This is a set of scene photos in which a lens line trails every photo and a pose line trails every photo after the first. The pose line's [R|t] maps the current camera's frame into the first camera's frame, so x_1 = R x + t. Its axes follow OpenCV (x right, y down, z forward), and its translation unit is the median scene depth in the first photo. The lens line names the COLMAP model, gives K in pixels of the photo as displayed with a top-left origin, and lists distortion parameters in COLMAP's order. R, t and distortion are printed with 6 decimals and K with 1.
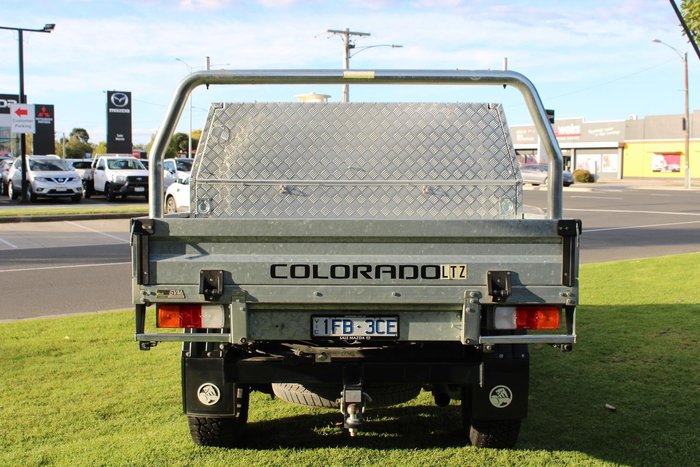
lens RADIAL K [[826.7, 0, 350.0], [0, 826.7, 233.5], [0, 0, 1]] dist [-0.062714, -0.009465]
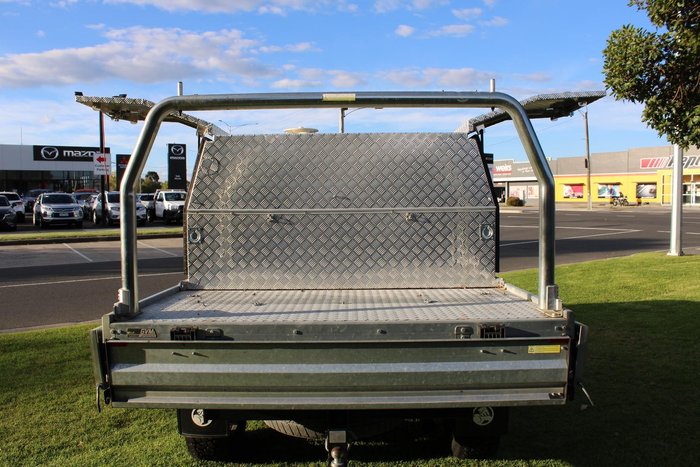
lens RADIAL K [[585.9, 0, 350.0], [0, 585.9, 233.5], [0, 0, 1]] dist [-0.130177, 0.004256]
pose [[0.999916, -0.012043, 0.004810, 0.008942], [0.012127, 0.999769, -0.017745, -0.012445], [-0.004595, 0.017802, 0.999831, 0.166133]]
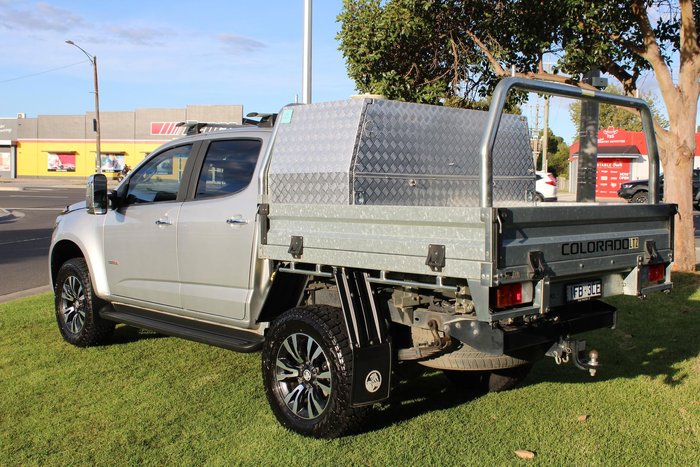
lens RADIAL K [[826.7, 0, 350.0], [0, 826.7, 233.5], [0, 0, 1]] dist [-0.062714, -0.009465]
pose [[0.700718, -0.037784, 0.712437, -0.568607], [0.037363, 0.999170, 0.016242, -0.004488], [-0.712460, 0.015238, 0.701548, 0.181891]]
